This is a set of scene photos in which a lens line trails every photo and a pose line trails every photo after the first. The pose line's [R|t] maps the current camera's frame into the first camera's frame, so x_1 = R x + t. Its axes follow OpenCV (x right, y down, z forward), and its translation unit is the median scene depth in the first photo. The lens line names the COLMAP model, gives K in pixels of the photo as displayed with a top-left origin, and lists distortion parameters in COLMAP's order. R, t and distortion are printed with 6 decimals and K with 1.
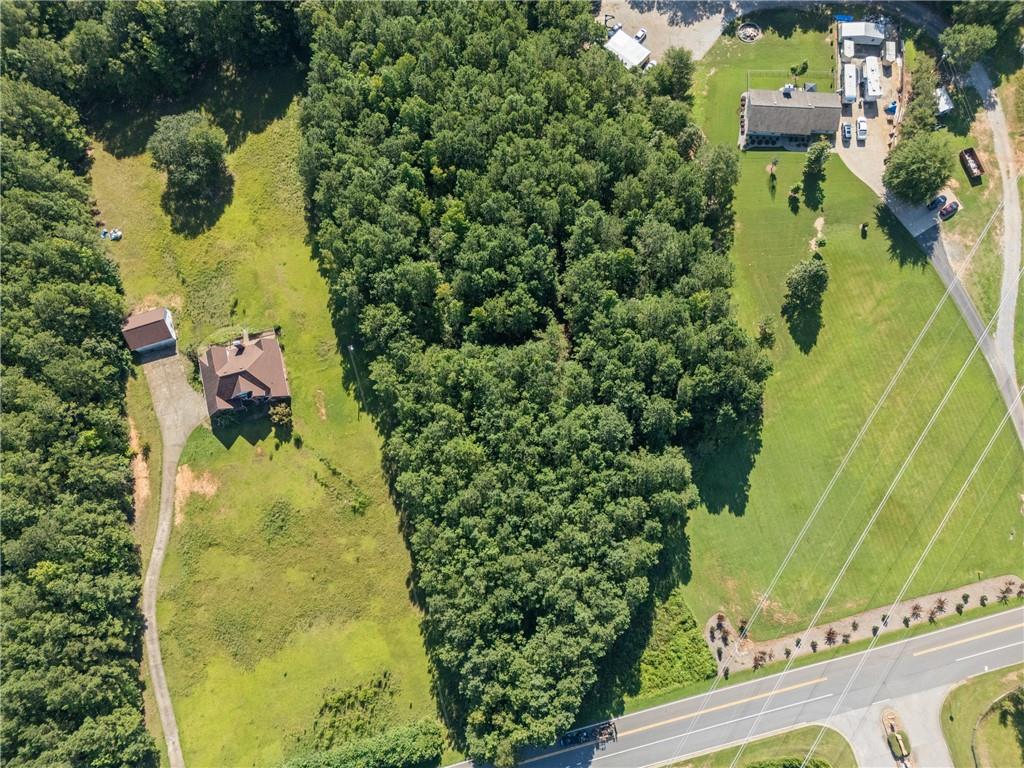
lens RADIAL K [[749.4, 0, 515.1], [0, 749.4, 385.4], [0, 0, 1]] dist [0.088705, -0.090107]
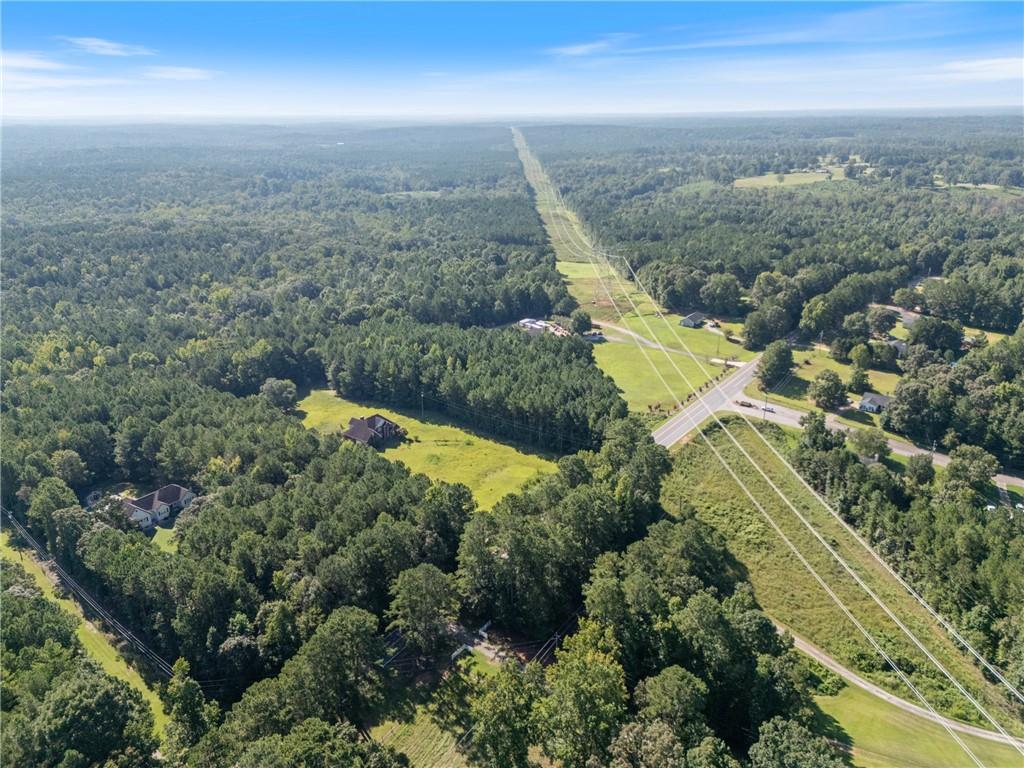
lens RADIAL K [[749.4, 0, 515.1], [0, 749.4, 385.4], [0, 0, 1]] dist [0.088705, -0.090107]
pose [[0.793044, -0.181552, 0.581481, -1.099343], [0.591245, 0.459226, -0.662979, 1.303698], [-0.146666, 0.869569, 0.471528, 0.041344]]
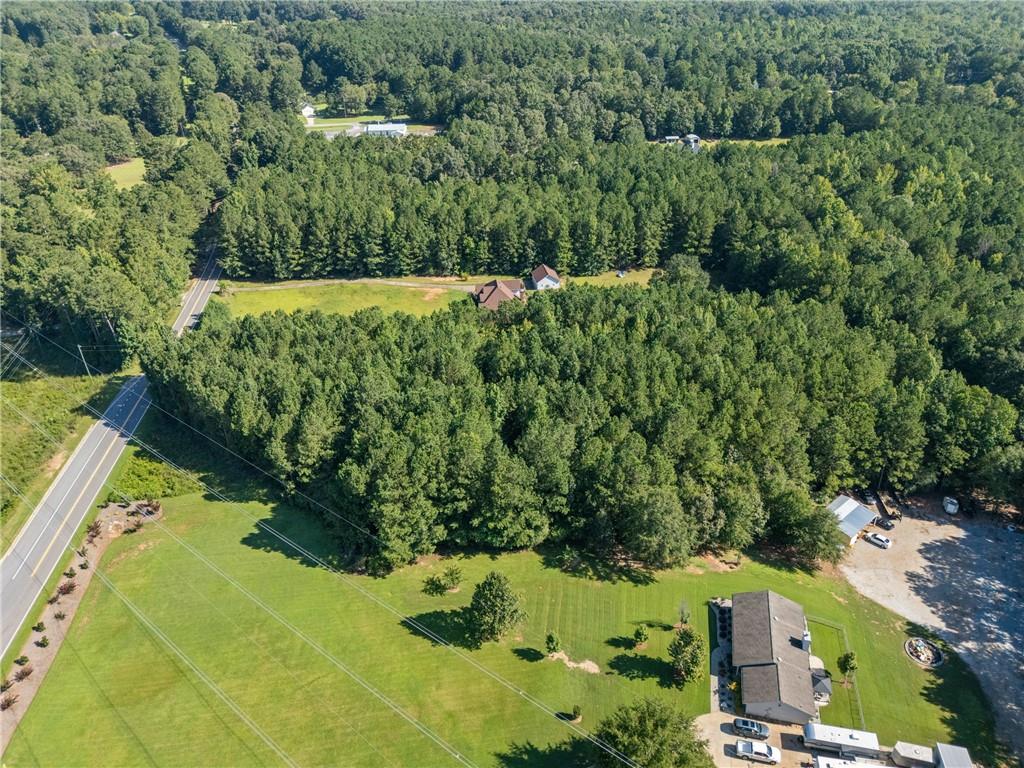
lens RADIAL K [[749.4, 0, 515.1], [0, 749.4, 385.4], [0, 0, 1]] dist [0.088705, -0.090107]
pose [[-0.139065, 0.542812, -0.828261, 0.844251], [-0.963332, 0.119651, 0.240158, -0.347193], [0.229463, 0.831288, 0.506268, 0.452785]]
